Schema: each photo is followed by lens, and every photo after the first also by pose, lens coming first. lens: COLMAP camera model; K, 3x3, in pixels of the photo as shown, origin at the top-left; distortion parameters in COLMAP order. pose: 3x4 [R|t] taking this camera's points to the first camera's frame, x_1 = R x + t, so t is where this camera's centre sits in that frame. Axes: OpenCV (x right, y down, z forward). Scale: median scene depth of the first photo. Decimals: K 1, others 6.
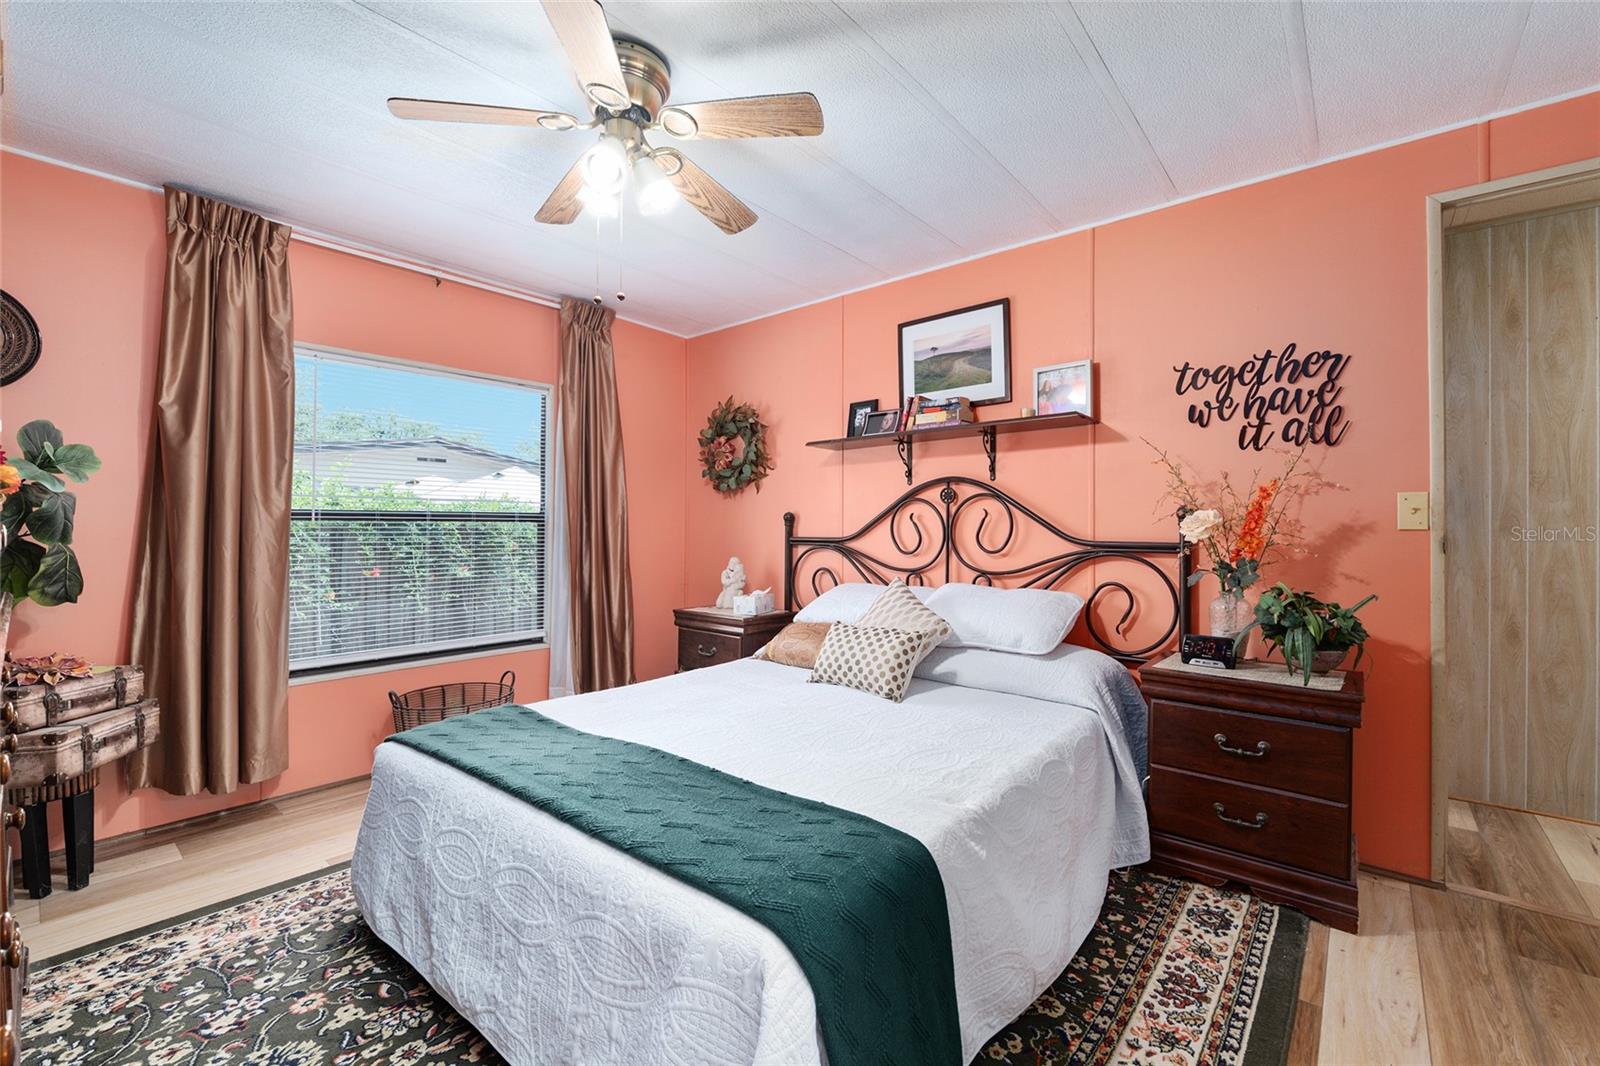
lens RADIAL K [[680.9, 0, 800.3], [0, 680.9, 537.3], [0, 0, 1]] dist [0.000077, -0.000203]
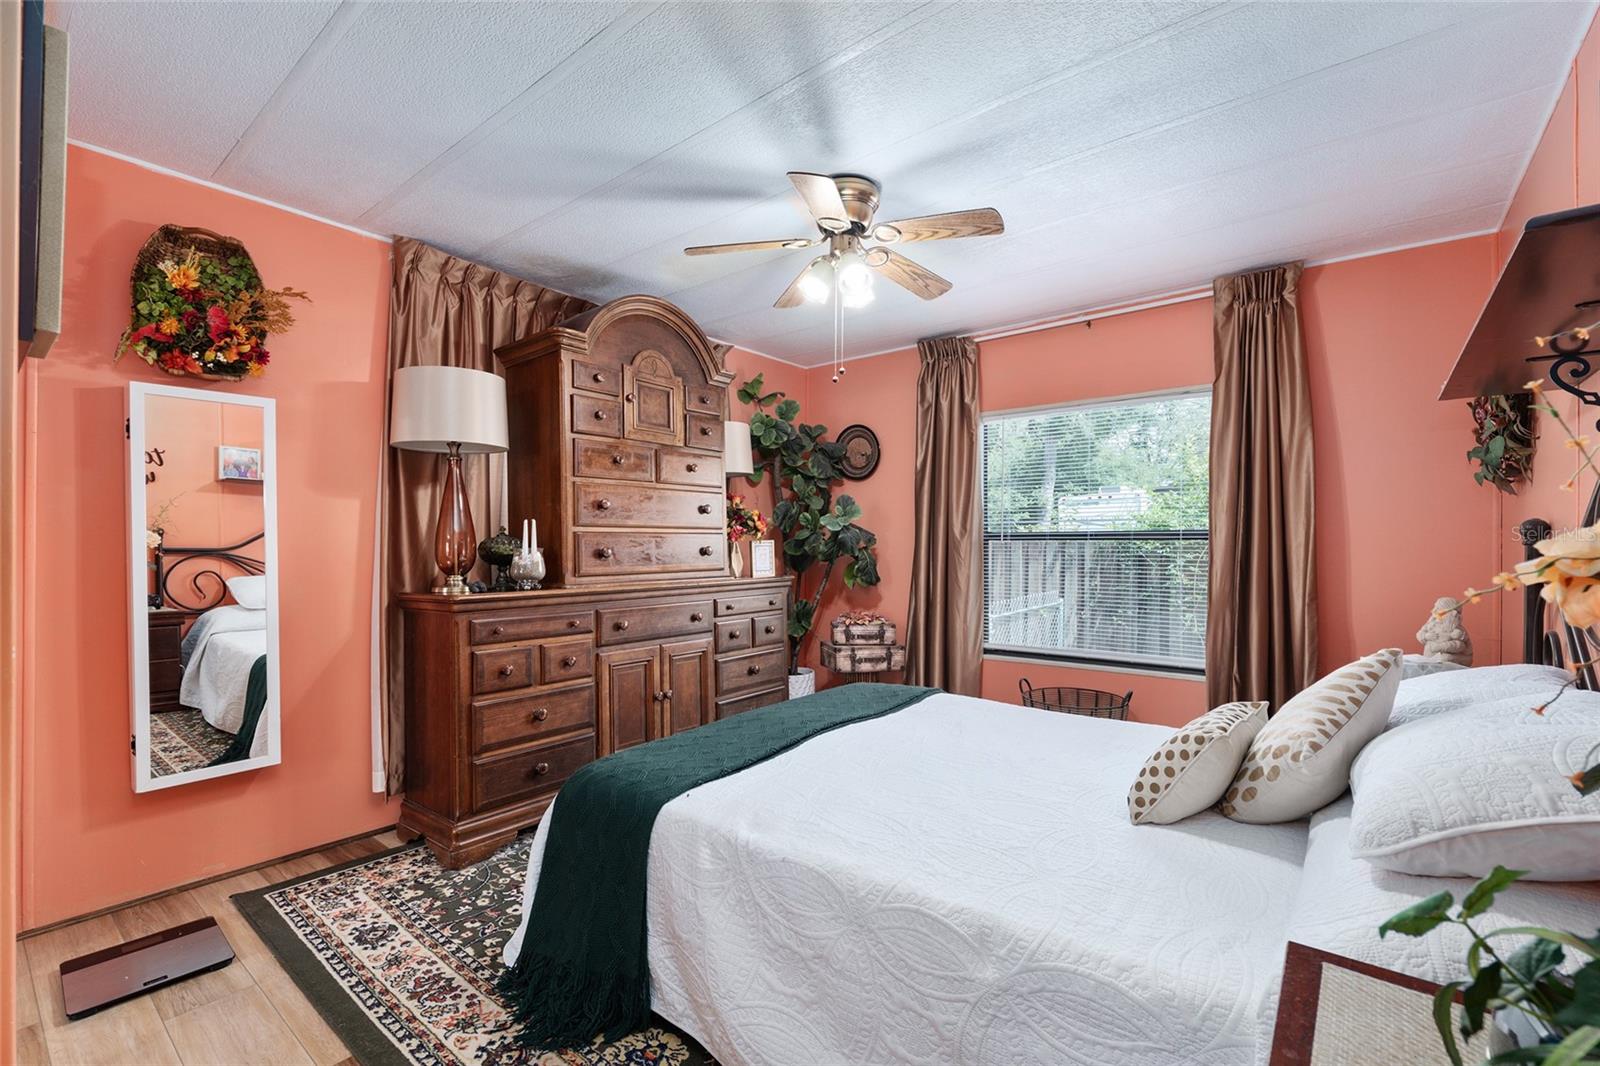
lens RADIAL K [[691.6, 0, 828.9], [0, 691.6, 536.0], [0, 0, 1]] dist [-0.000692, -0.000179]
pose [[0.048469, -0.000112, -0.998825, 0.901144], [-0.010250, 0.999947, -0.000610, -0.040155], [0.998772, 0.010267, 0.048465, 0.831581]]
